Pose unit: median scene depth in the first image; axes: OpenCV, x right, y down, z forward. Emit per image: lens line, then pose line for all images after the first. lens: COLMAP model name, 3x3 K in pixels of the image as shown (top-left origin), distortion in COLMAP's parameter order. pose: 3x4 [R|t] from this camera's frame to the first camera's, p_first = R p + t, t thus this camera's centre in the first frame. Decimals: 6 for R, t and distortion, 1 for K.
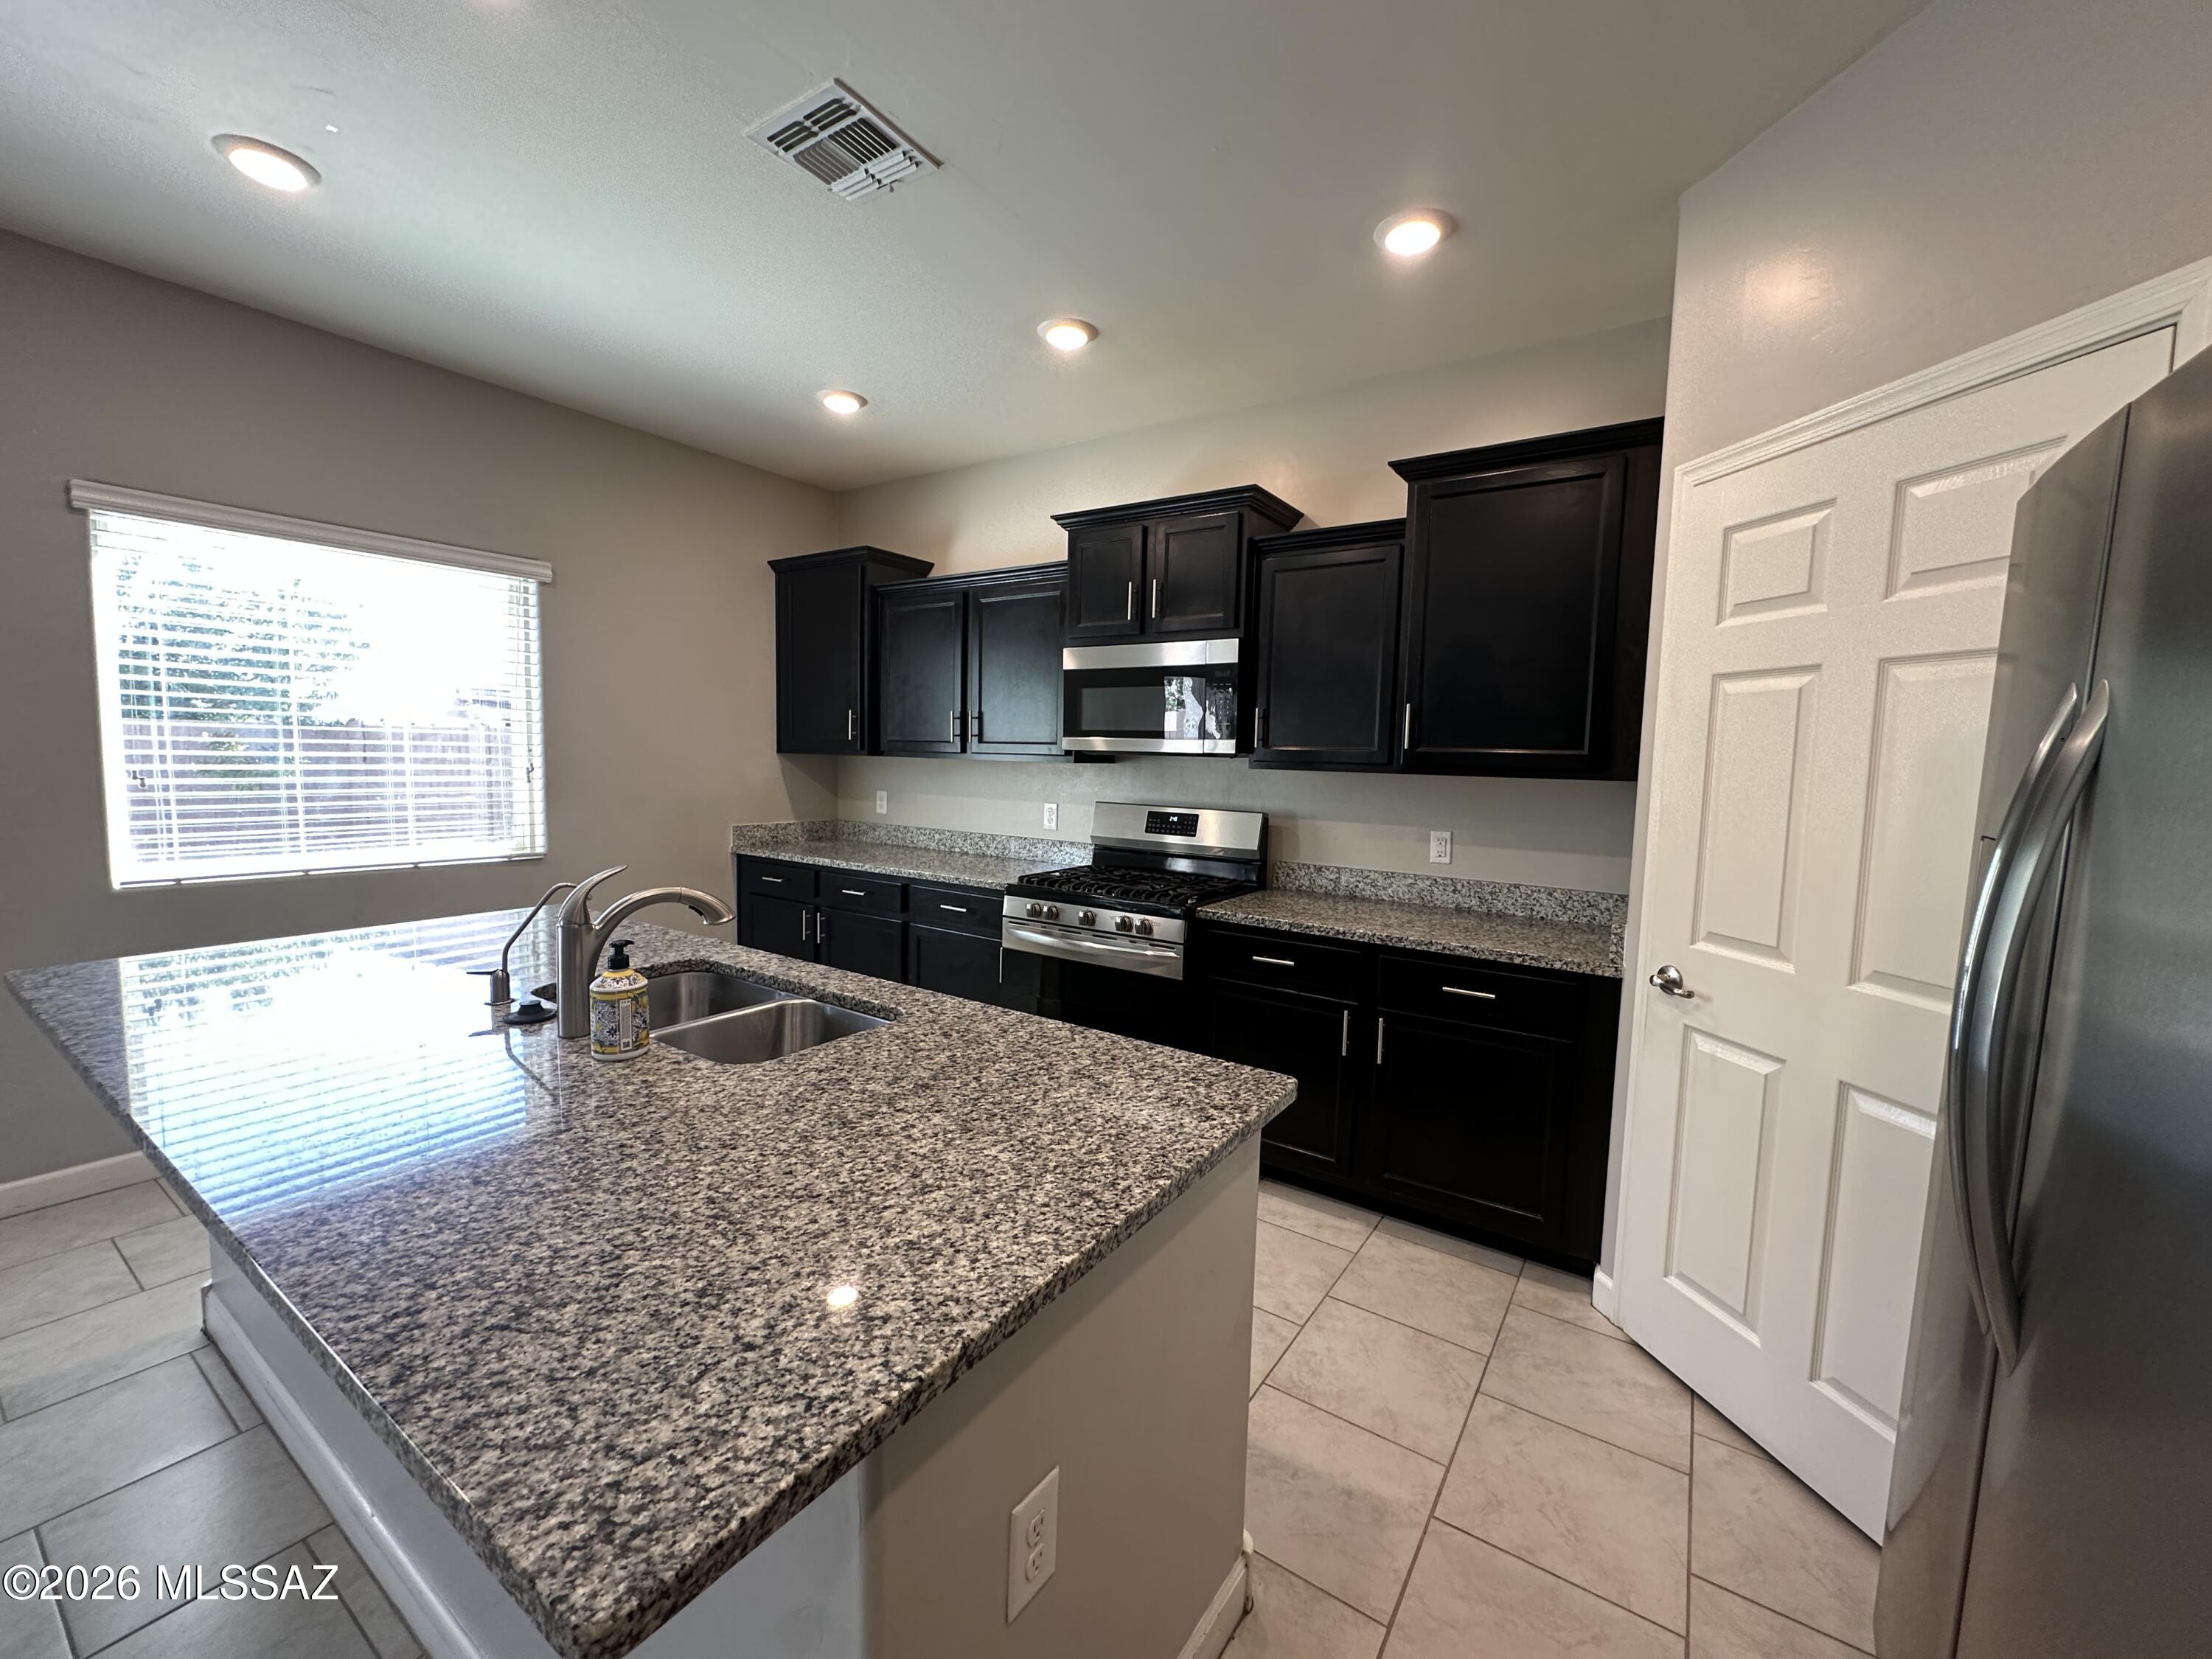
lens RADIAL K [[887.6, 0, 1104.9], [0, 887.6, 832.1], [0, 0, 1]] dist [-0.000678, -0.000009]
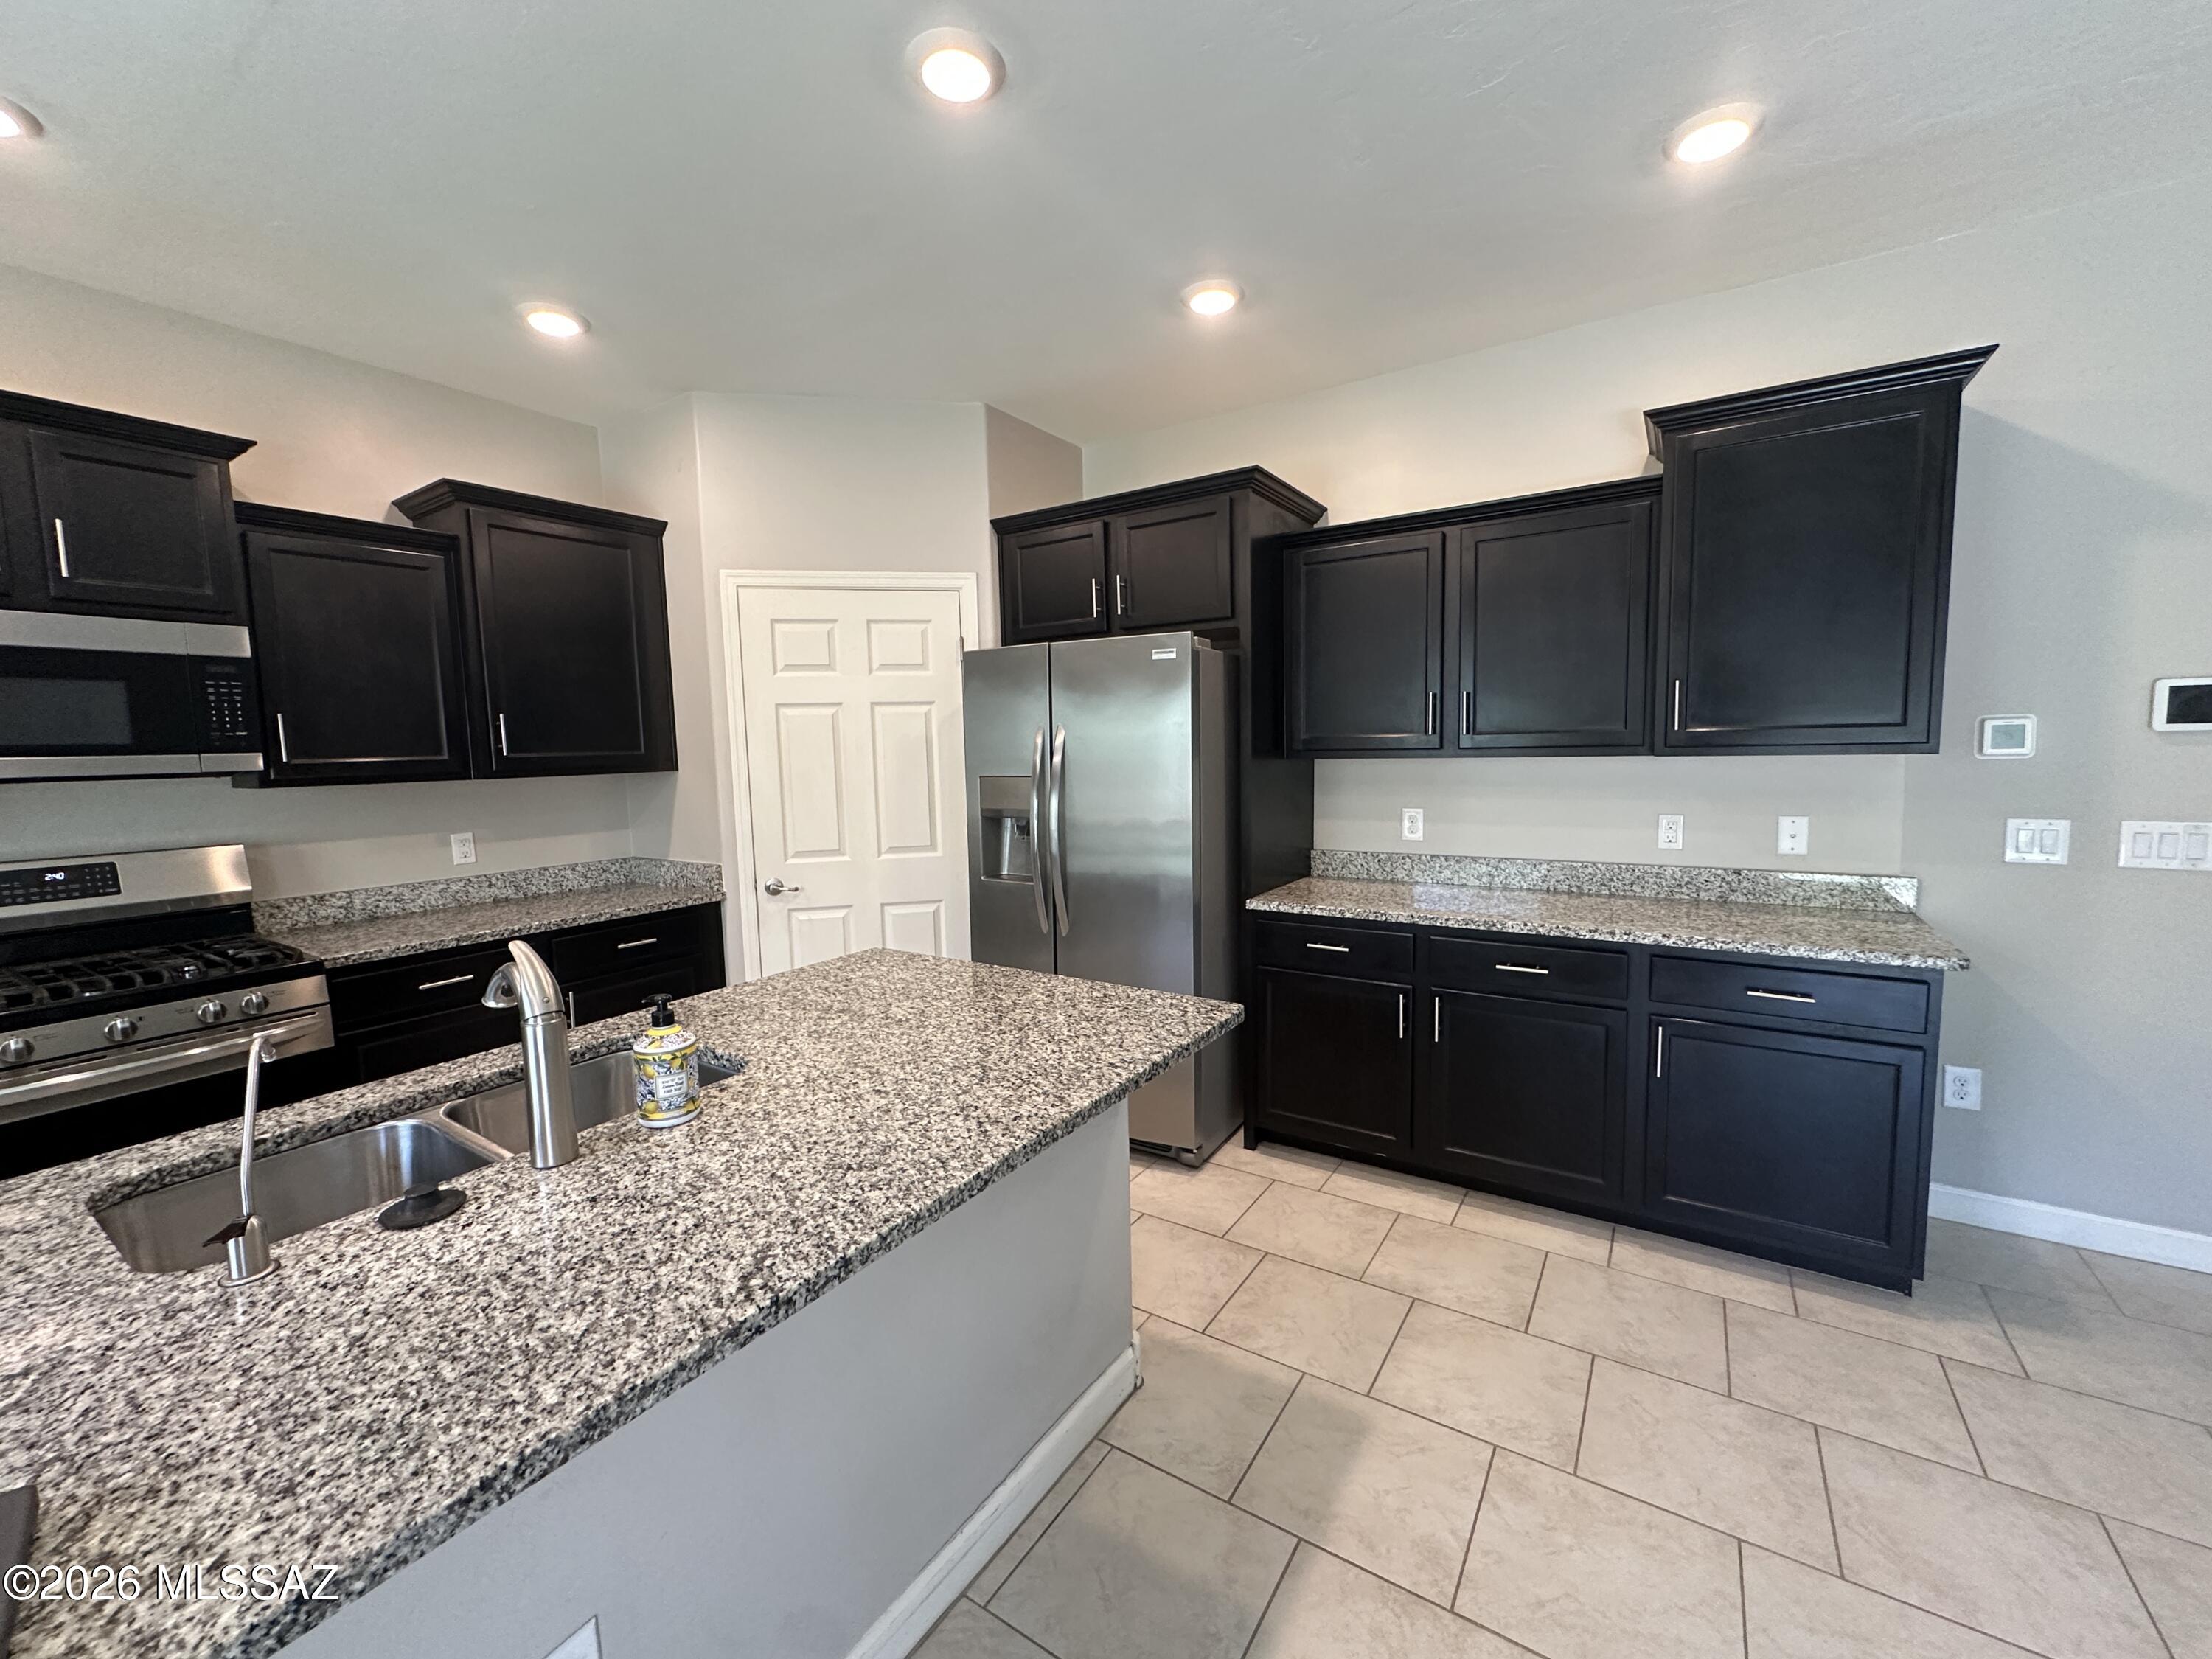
lens RADIAL K [[887.6, 0, 1107.8], [0, 887.6, 826.6], [0, 0, 1]] dist [-0.000678, -0.000009]
pose [[-0.018748, -0.118776, 0.992744, -1.053068], [0.111383, 0.986490, 0.120132, -0.077897], [-0.993601, 0.112827, -0.005265, 0.387229]]
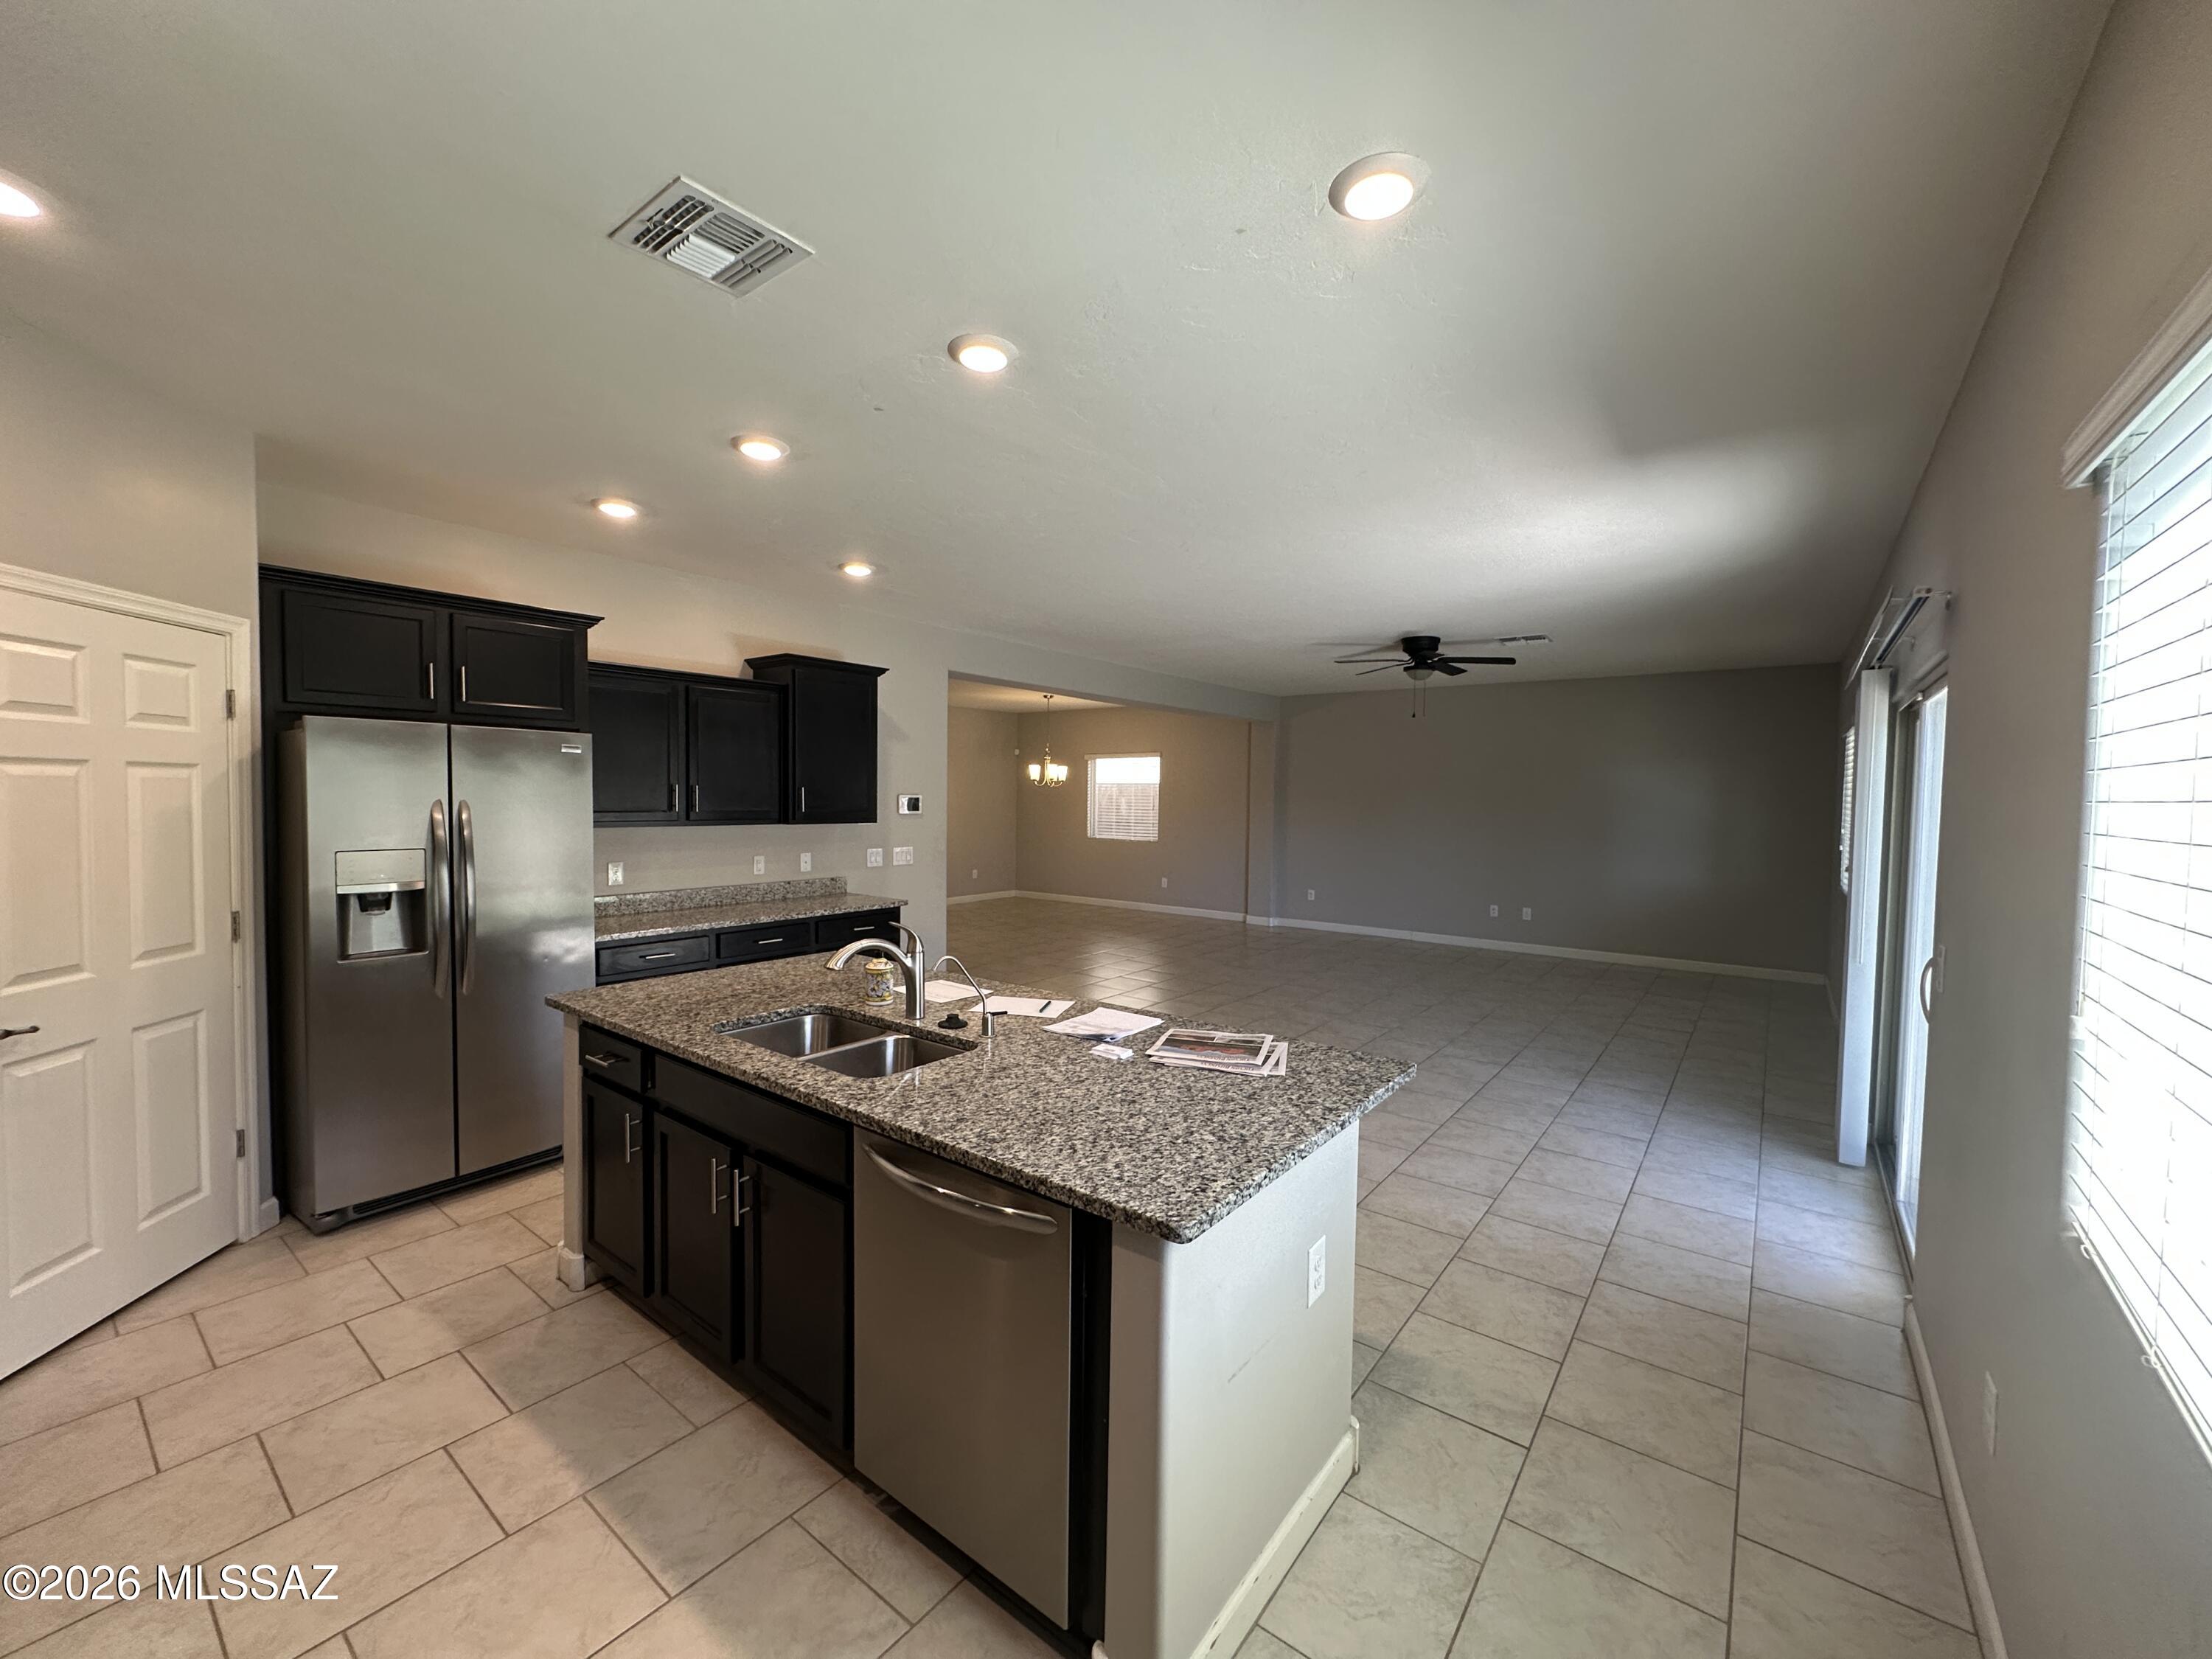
lens RADIAL K [[887.6, 0, 1105.2], [0, 887.6, 830.4], [0, 0, 1]] dist [-0.000678, -0.000009]
pose [[-0.997247, -0.038312, 0.063494, -0.821405], [-0.029720, 0.990920, 0.131126, -0.276414], [-0.067941, 0.128878, -0.989330, 2.029769]]
